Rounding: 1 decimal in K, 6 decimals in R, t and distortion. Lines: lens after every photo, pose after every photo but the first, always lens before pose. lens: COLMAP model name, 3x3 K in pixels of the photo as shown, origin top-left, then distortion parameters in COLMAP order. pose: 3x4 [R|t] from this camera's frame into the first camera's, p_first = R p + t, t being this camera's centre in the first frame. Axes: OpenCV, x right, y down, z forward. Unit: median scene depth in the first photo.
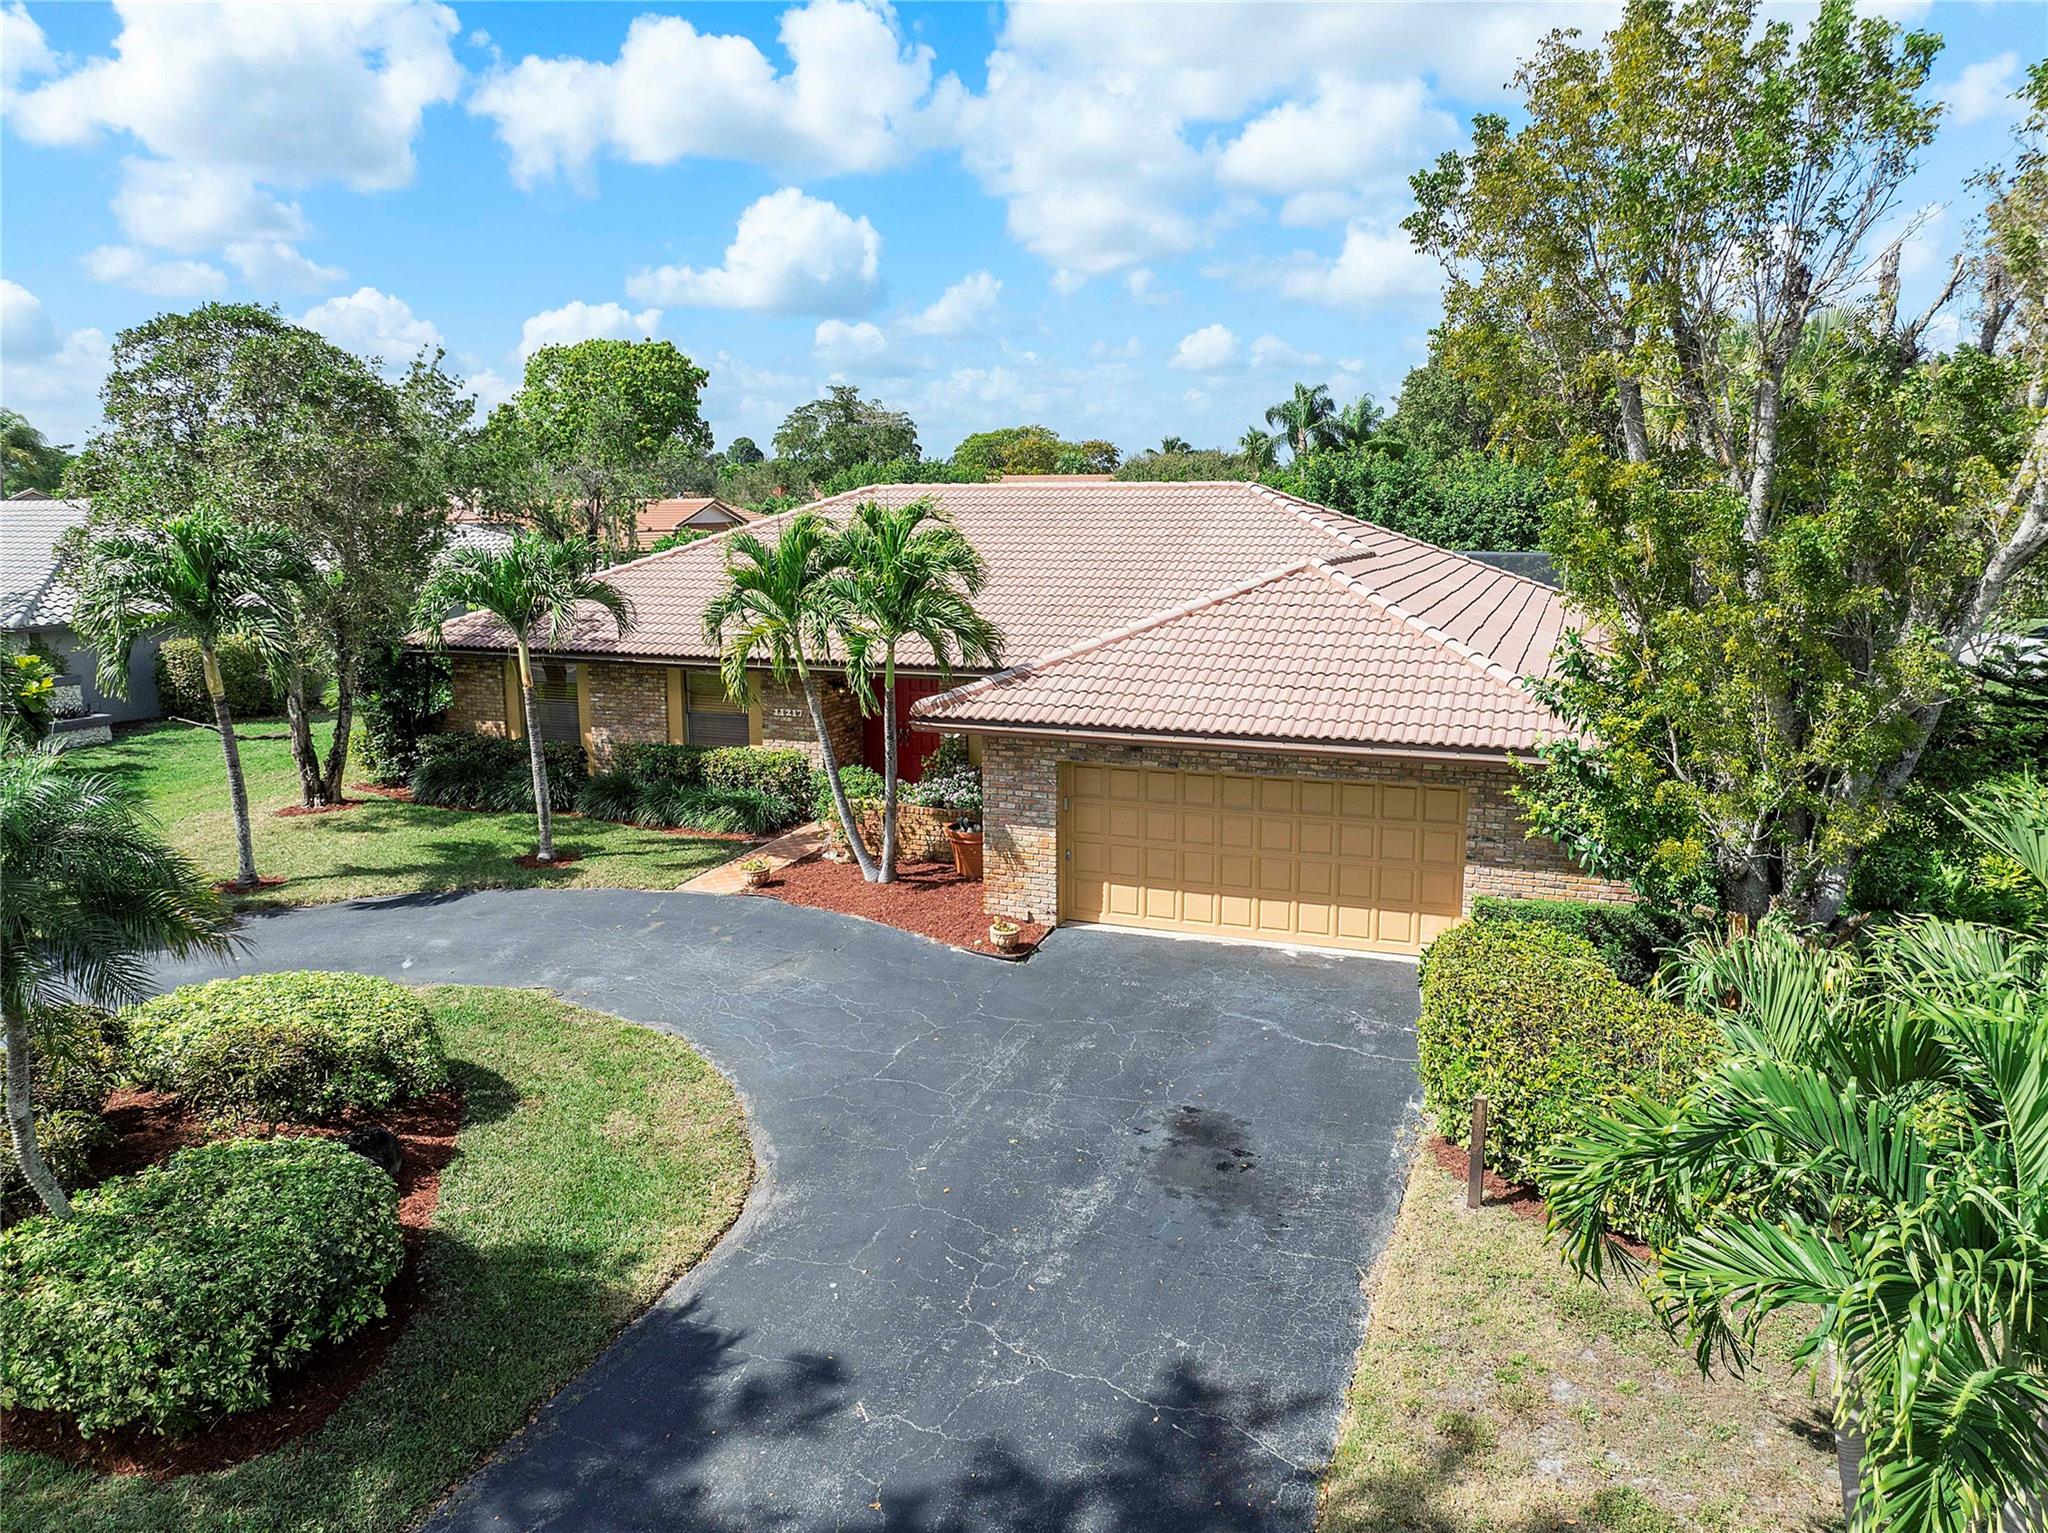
lens RADIAL K [[1455.7, 0, 1064.1], [0, 1455.7, 735.0], [0, 0, 1]] dist [-0.039318, 0.000671]
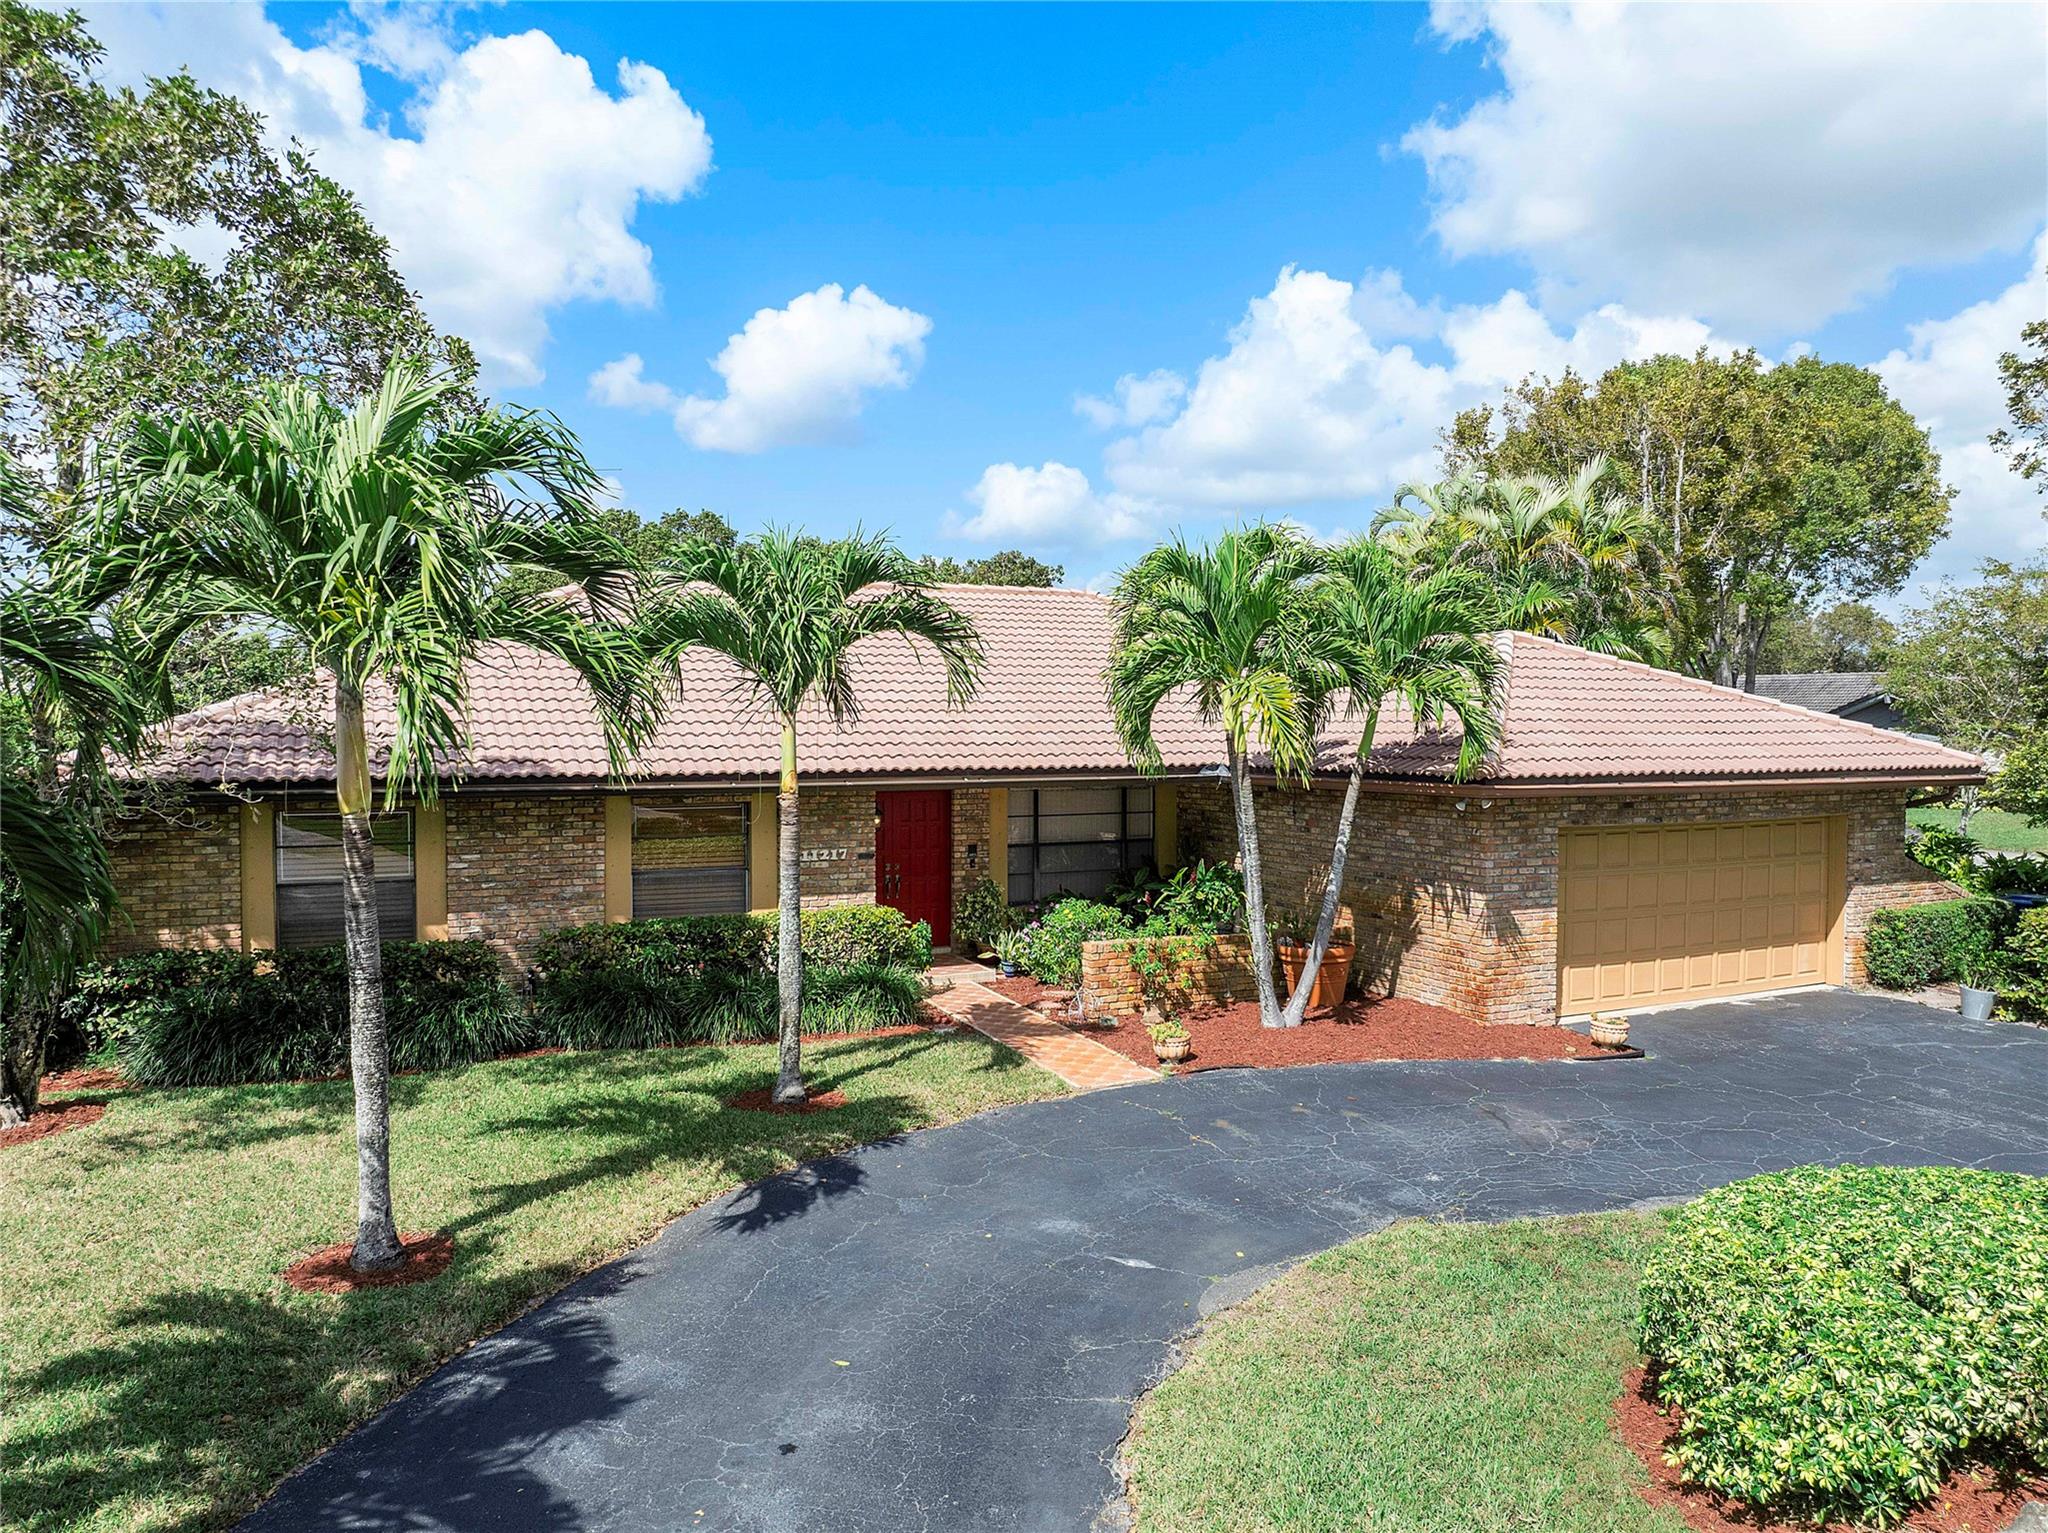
lens RADIAL K [[1455.7, 0, 1023.3], [0, 1455.7, 762.1], [0, 0, 1]] dist [-0.039318, 0.000671]
pose [[0.699056, -0.015635, 0.714896, -0.824940], [0.116278, 0.988940, -0.092073, 0.021492], [-0.705550, 0.147491, 0.693142, 0.611865]]
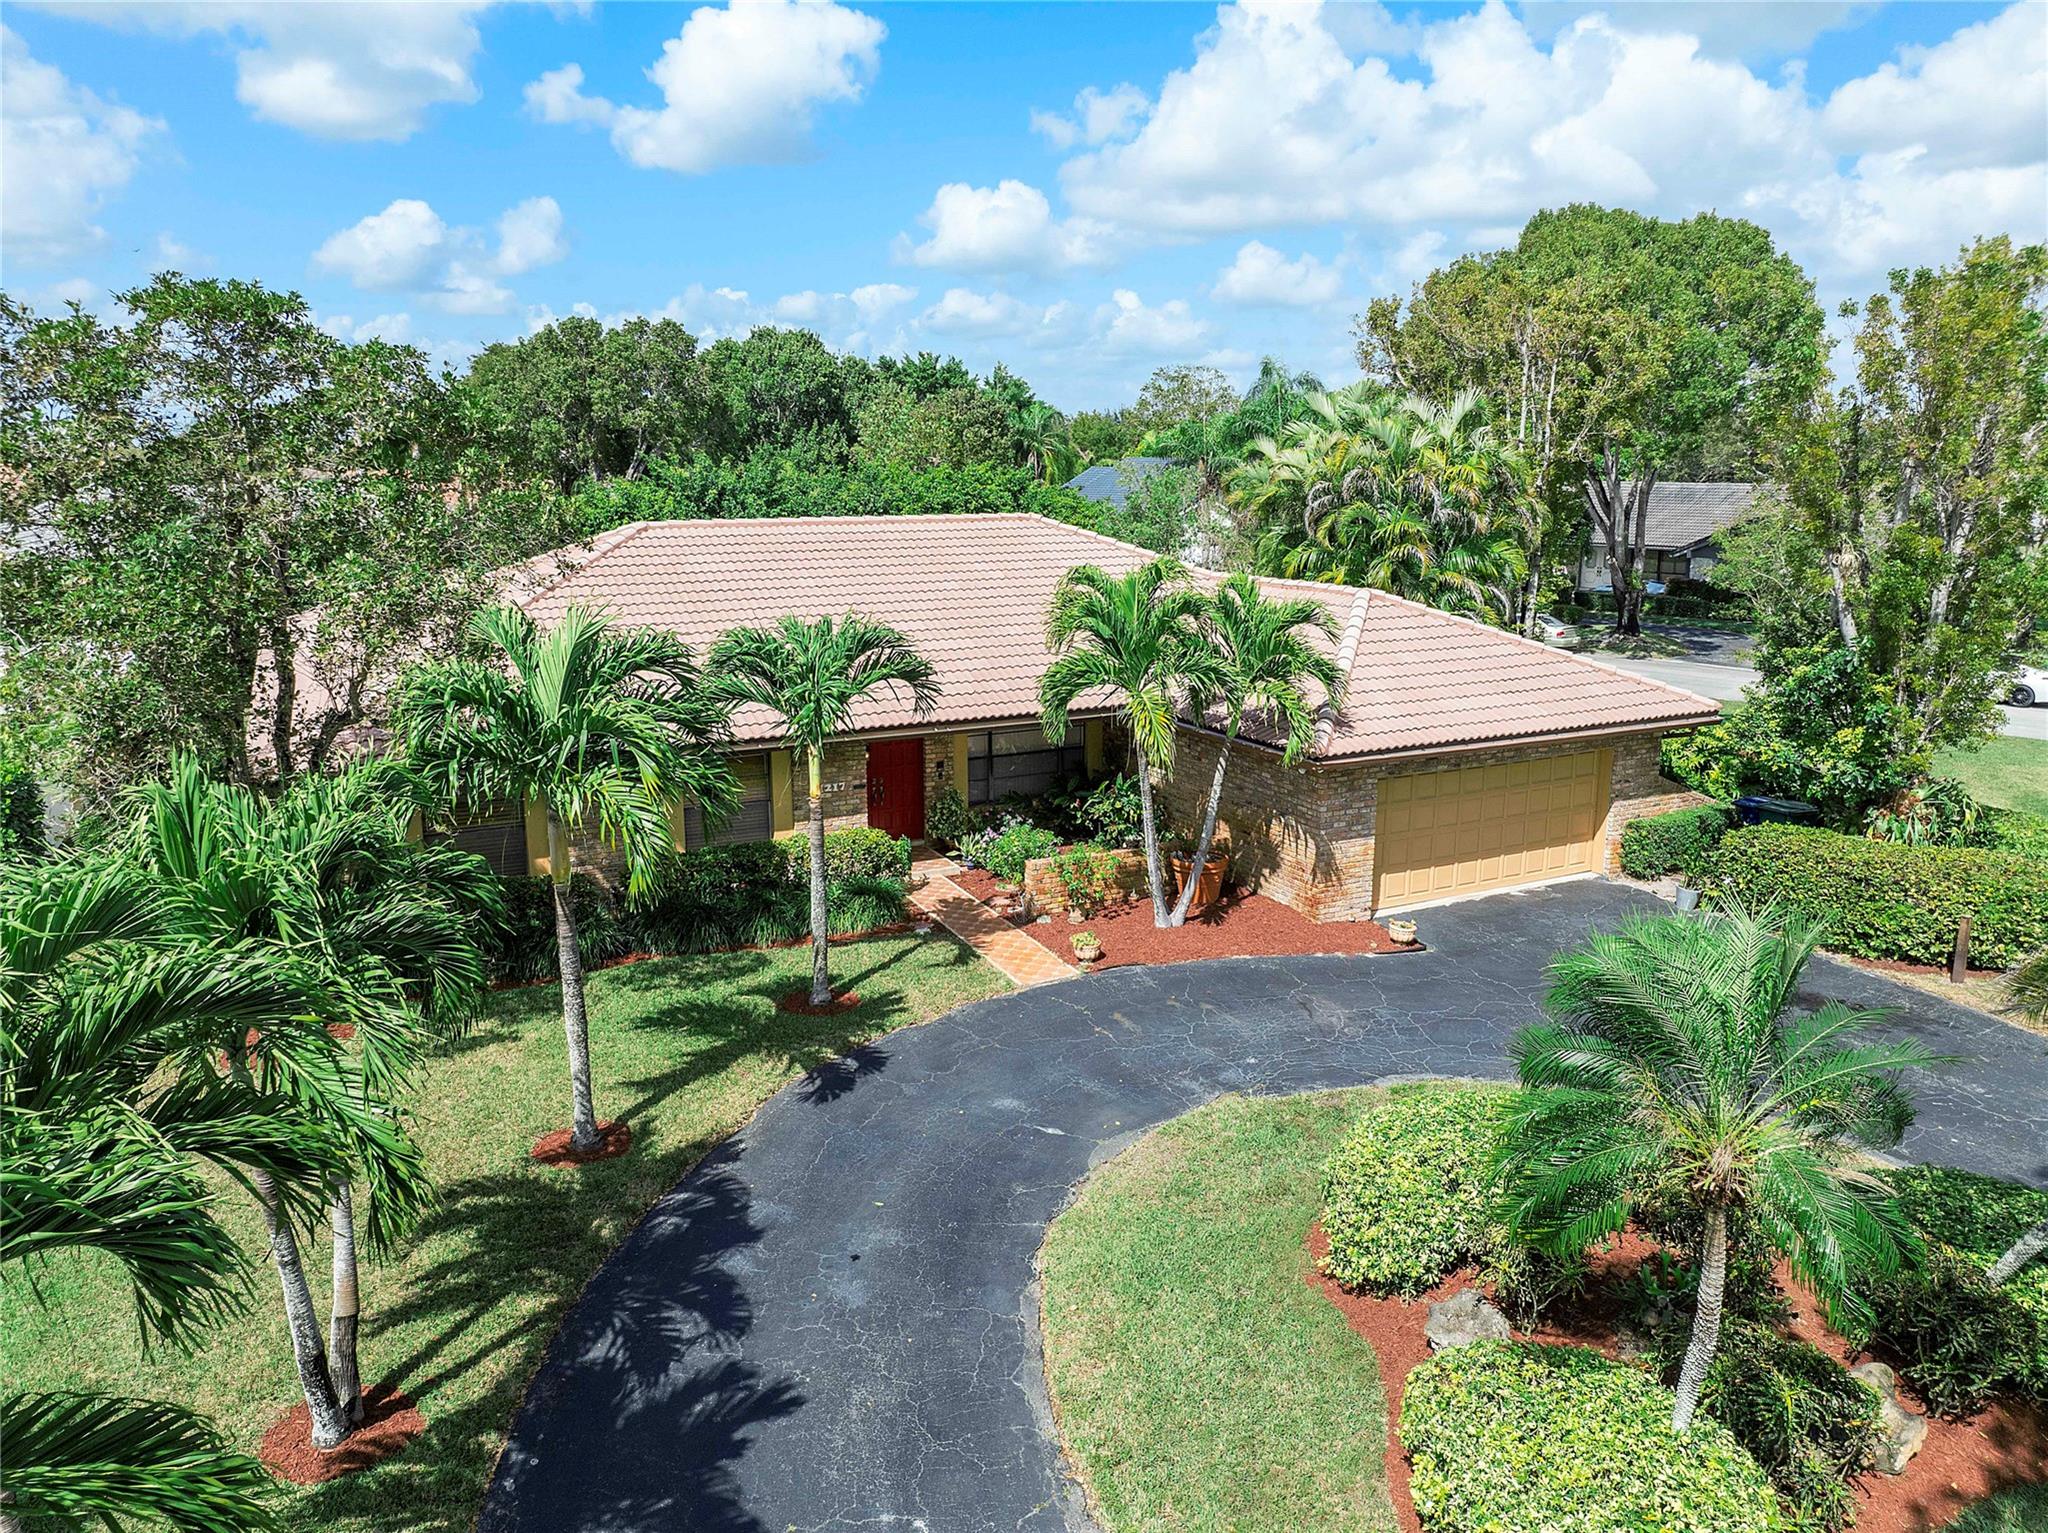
lens RADIAL K [[1455.7, 0, 1024.4], [0, 1455.7, 753.4], [0, 0, 1]] dist [-0.039318, 0.000671]
pose [[0.677190, -0.143323, 0.721715, -1.012244], [0.121740, 0.989152, 0.082203, -0.128796], [-0.725668, 0.032194, 0.687292, 0.399928]]
